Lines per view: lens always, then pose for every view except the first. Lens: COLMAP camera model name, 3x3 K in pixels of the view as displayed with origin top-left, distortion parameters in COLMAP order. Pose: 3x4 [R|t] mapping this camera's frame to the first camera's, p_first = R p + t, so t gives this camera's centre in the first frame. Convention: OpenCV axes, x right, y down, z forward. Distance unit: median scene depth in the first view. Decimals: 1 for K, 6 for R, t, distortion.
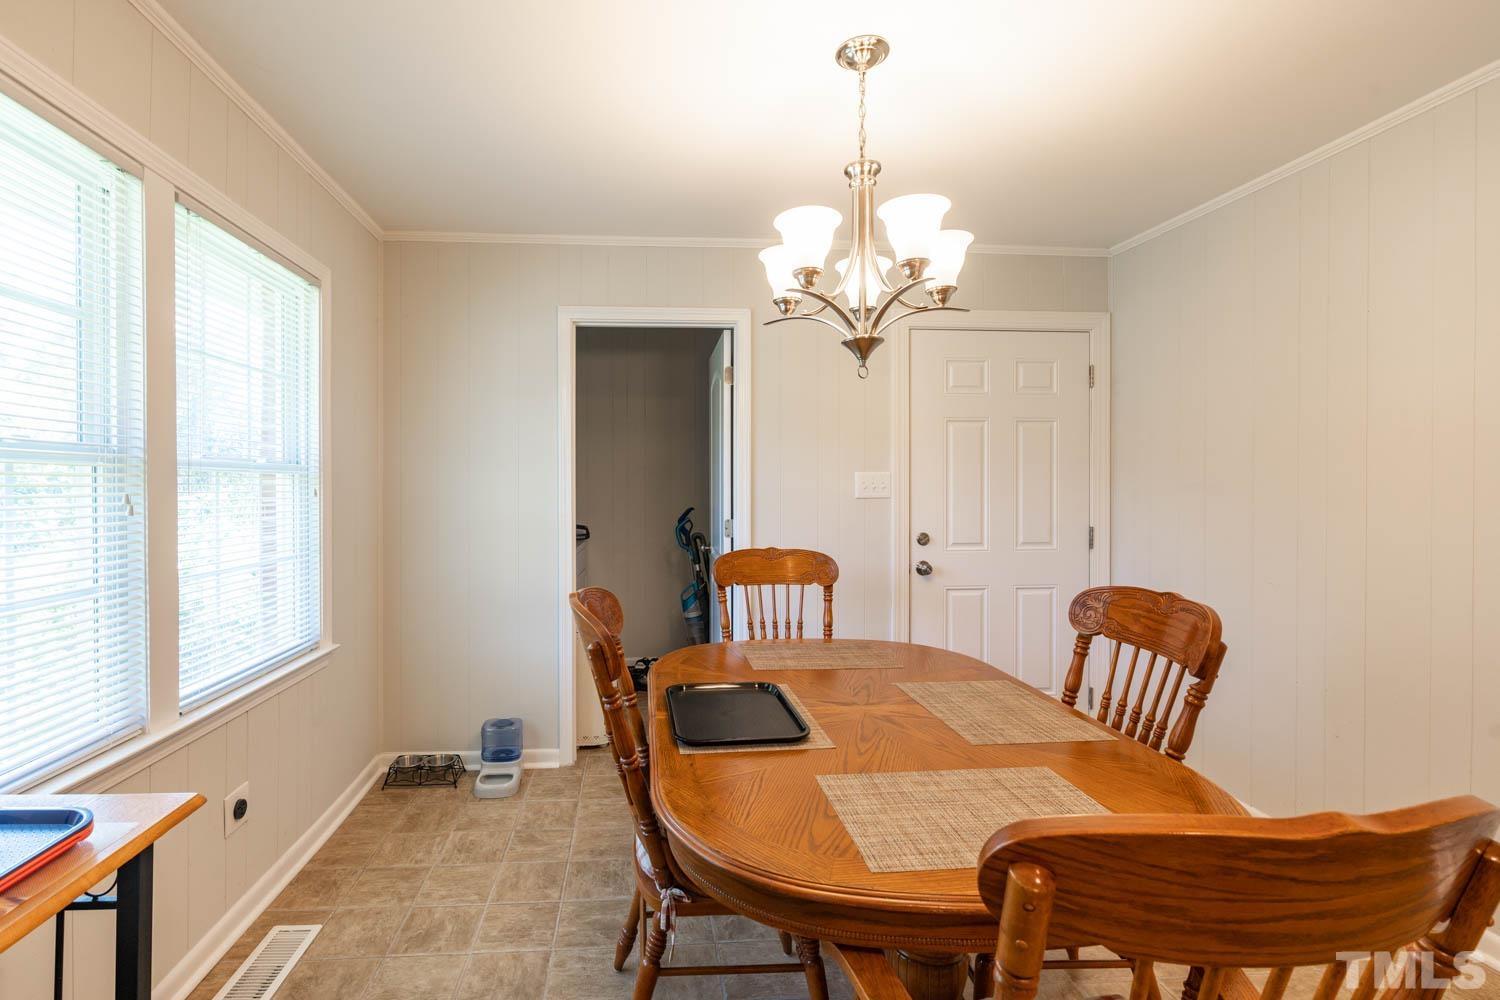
lens RADIAL K [[691.1, 0, 684.9], [0, 691.1, 488.5], [0, 0, 1]] dist [-0.000821, 0.000046]
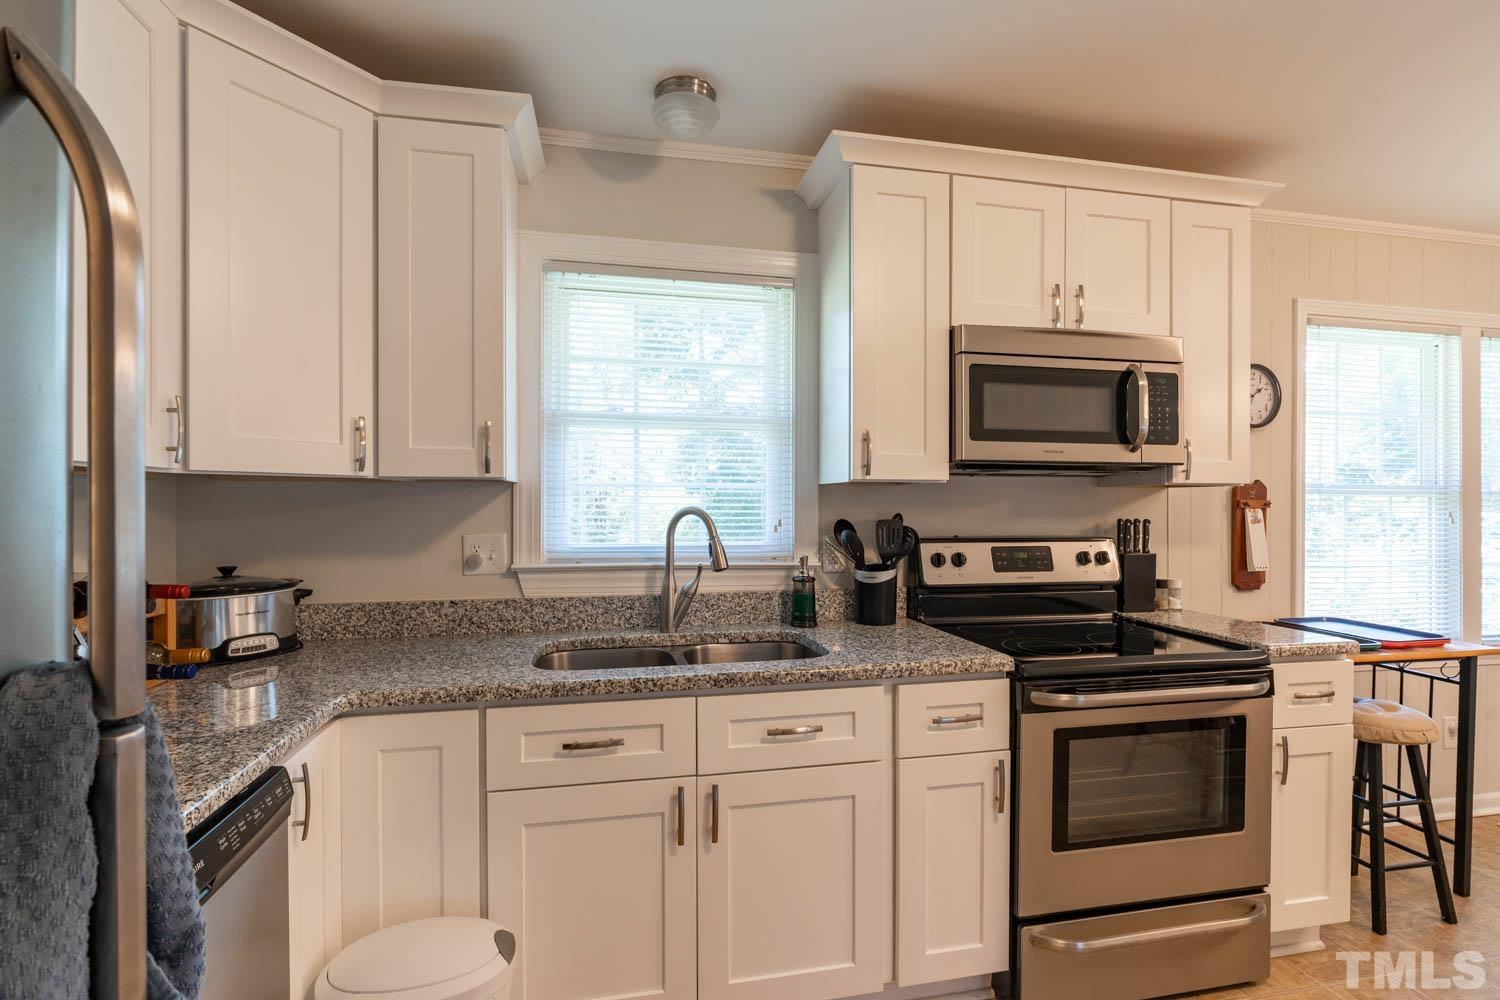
lens RADIAL K [[681.3, 0, 738.1], [0, 681.3, 504.1], [0, 0, 1]] dist [-0.005685, 0.000937]
pose [[0.131009, 0.000522, -0.991381, 0.632732], [-0.004268, 0.999991, -0.000037, -0.002952], [0.991372, 0.004236, 0.131010, -0.962690]]
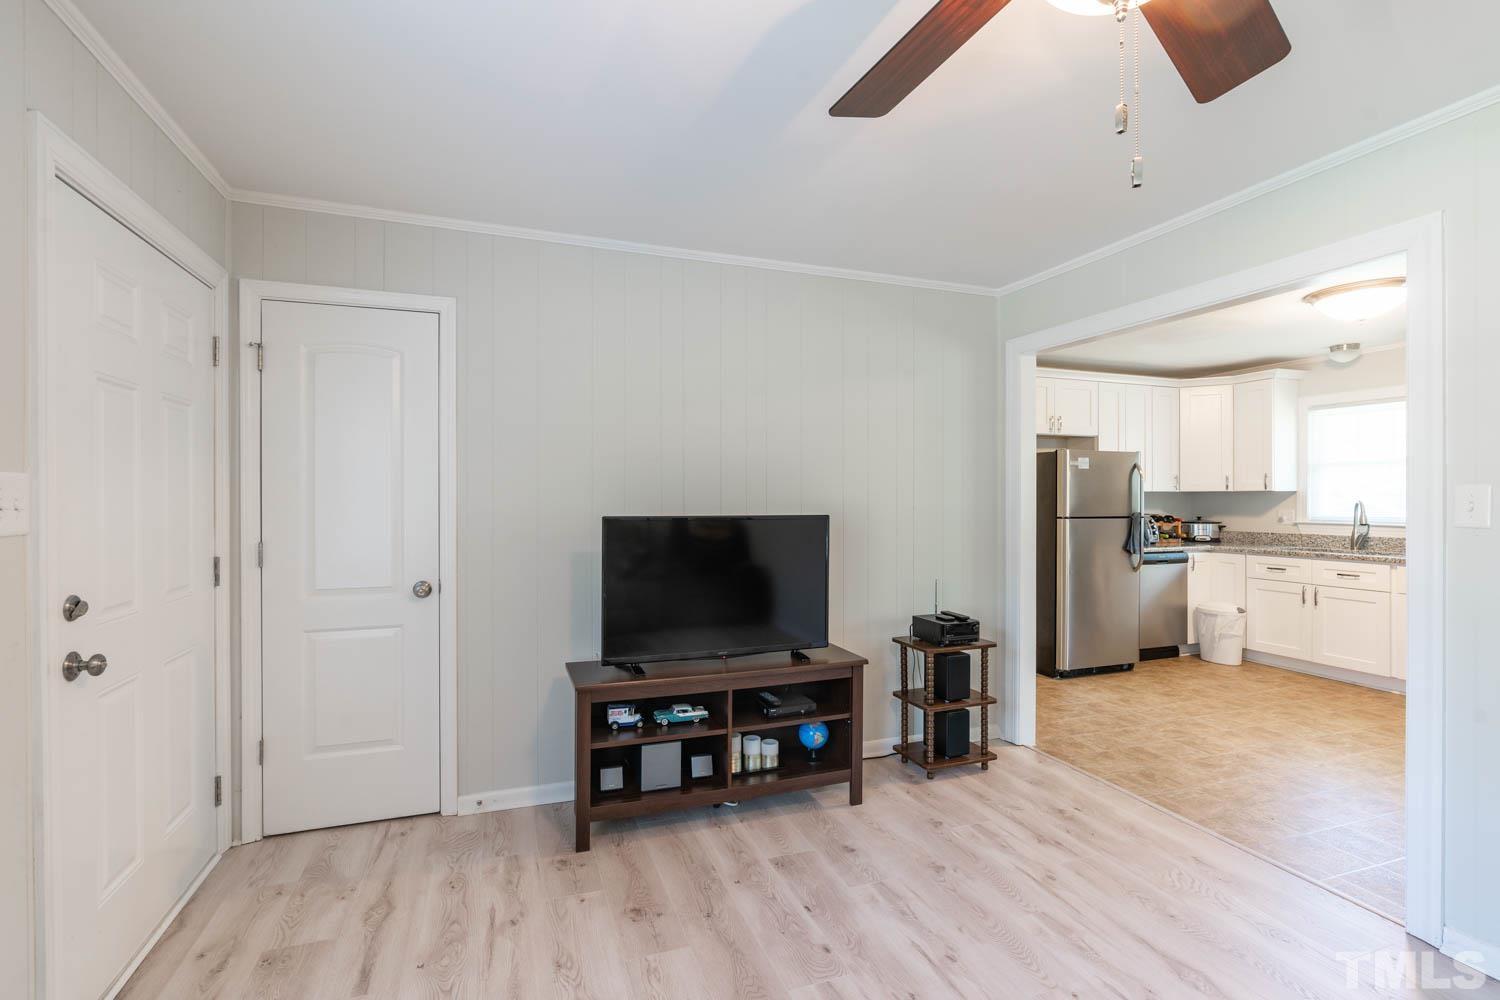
lens RADIAL K [[669.8, 0, 744.9], [0, 669.8, 500.7], [0, 0, 1]] dist [-0.004254, 0.000273]
pose [[-0.961908, 0.005163, -0.273325, 2.721497], [0.002528, 0.999947, 0.009993, -0.030139], [0.273363, 0.008921, -0.961870, 1.078961]]
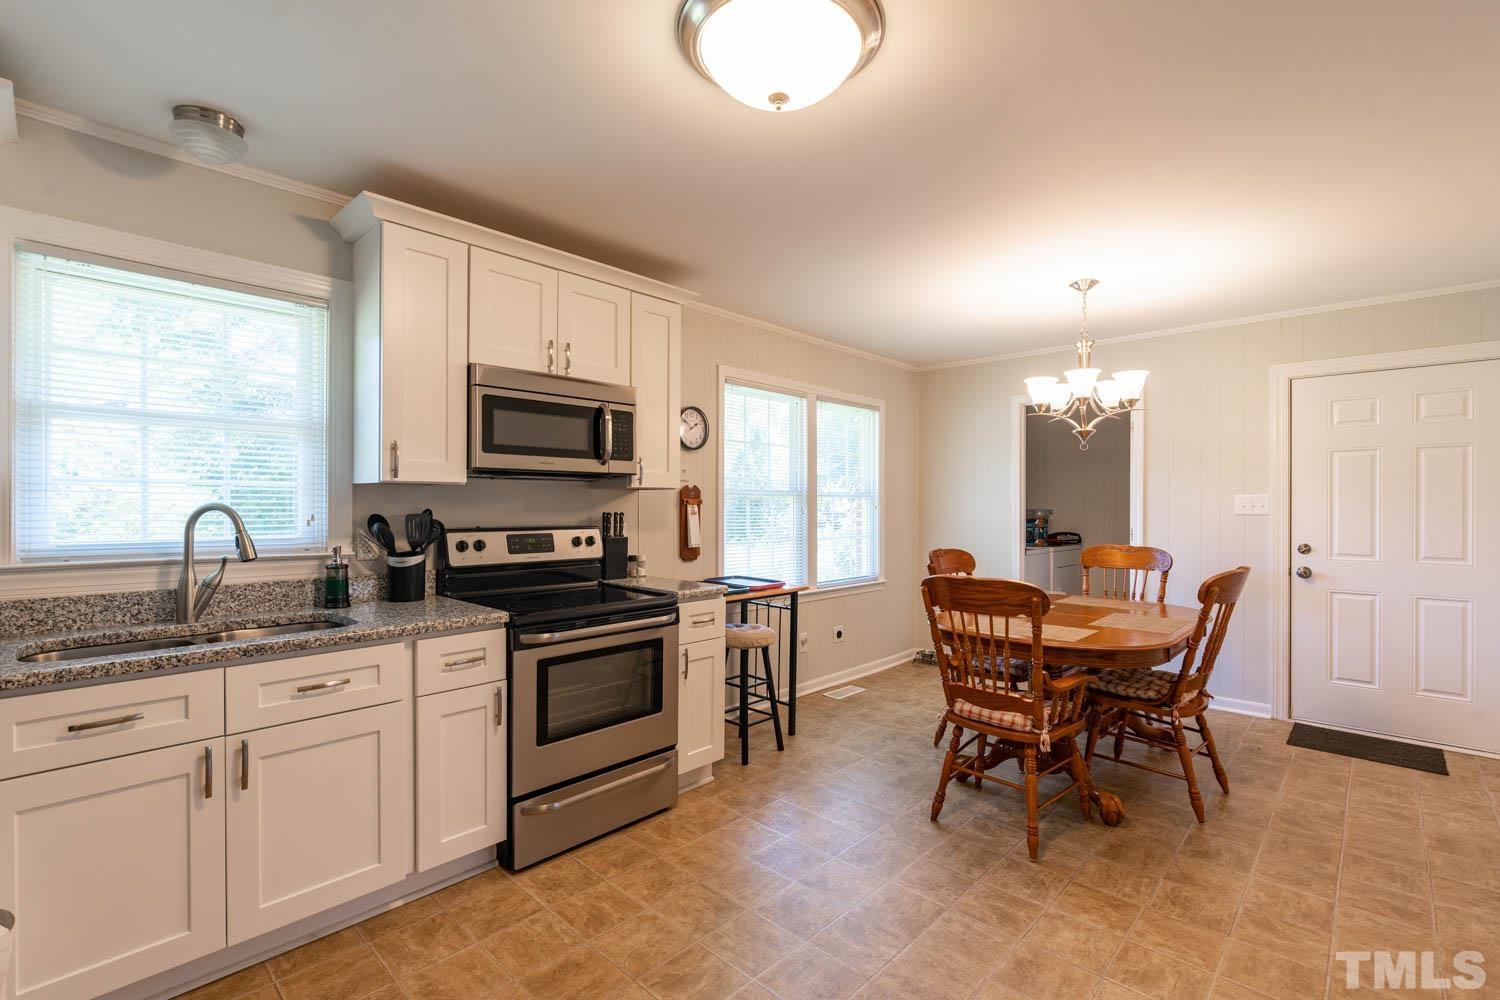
lens RADIAL K [[681.3, 0, 738.1], [0, 681.3, 504.1], [0, 0, 1]] dist [-0.005685, 0.000937]
pose [[0.673433, 0.004209, -0.739236, 1.016497], [-0.005635, 0.999984, 0.000561, -0.002668], [0.739227, 0.003787, 0.673446, -1.016508]]
